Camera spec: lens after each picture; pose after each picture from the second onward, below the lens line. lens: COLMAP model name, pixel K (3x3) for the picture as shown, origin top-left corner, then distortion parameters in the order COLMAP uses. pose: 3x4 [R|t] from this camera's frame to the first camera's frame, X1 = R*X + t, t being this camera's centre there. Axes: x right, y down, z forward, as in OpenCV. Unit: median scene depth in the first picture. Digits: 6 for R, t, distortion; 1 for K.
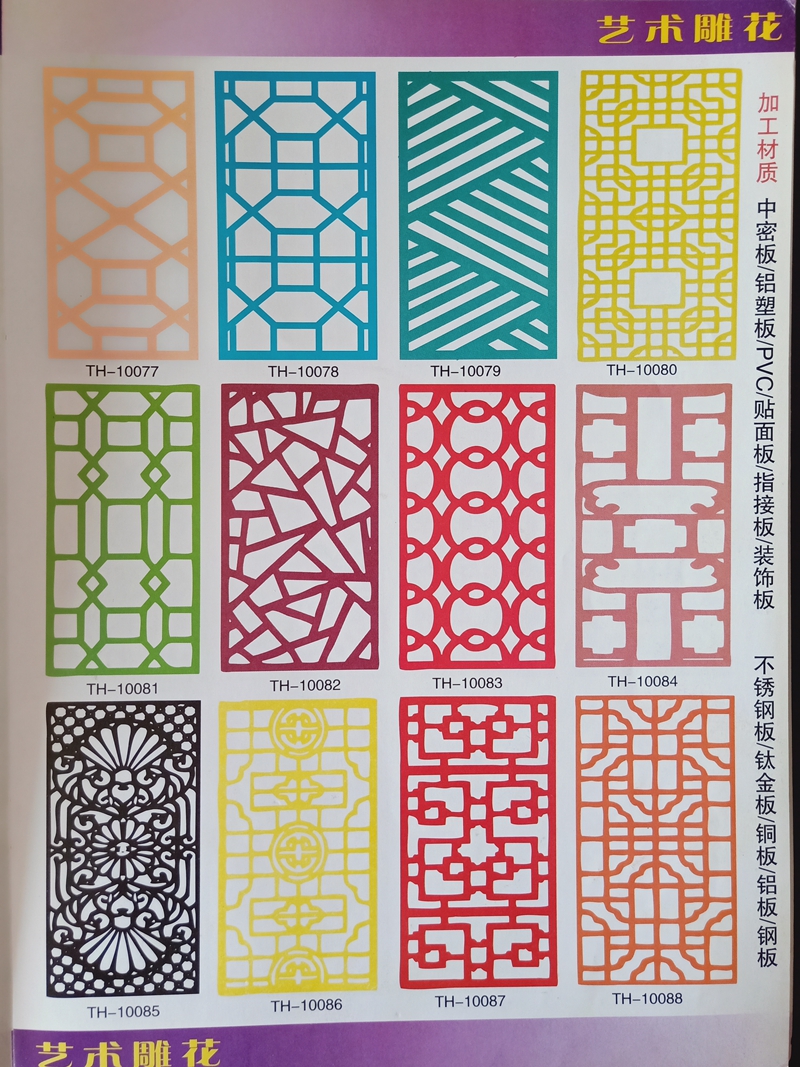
lens RADIAL K [[432.8, 0, 454.0], [0, 432.8, 547.7], [0, 0, 1]] dist [0.027189, -0.008105]
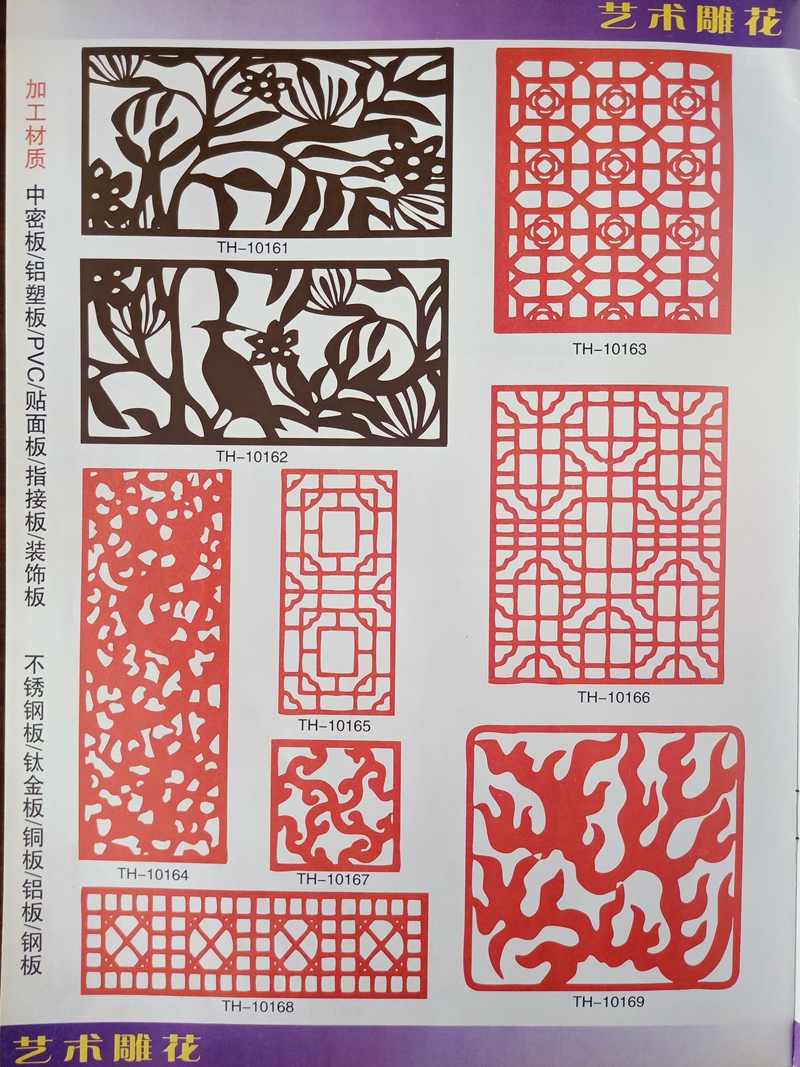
lens RADIAL K [[432.8, 0, 450.2], [0, 432.8, 550.2], [0, 0, 1]] dist [0.027189, -0.008105]
pose [[0.999777, 0.011140, -0.017920, 1.643919], [-0.011147, 0.999938, -0.000300, 0.005369], [0.017915, 0.000499, 0.999839, 0.040845]]
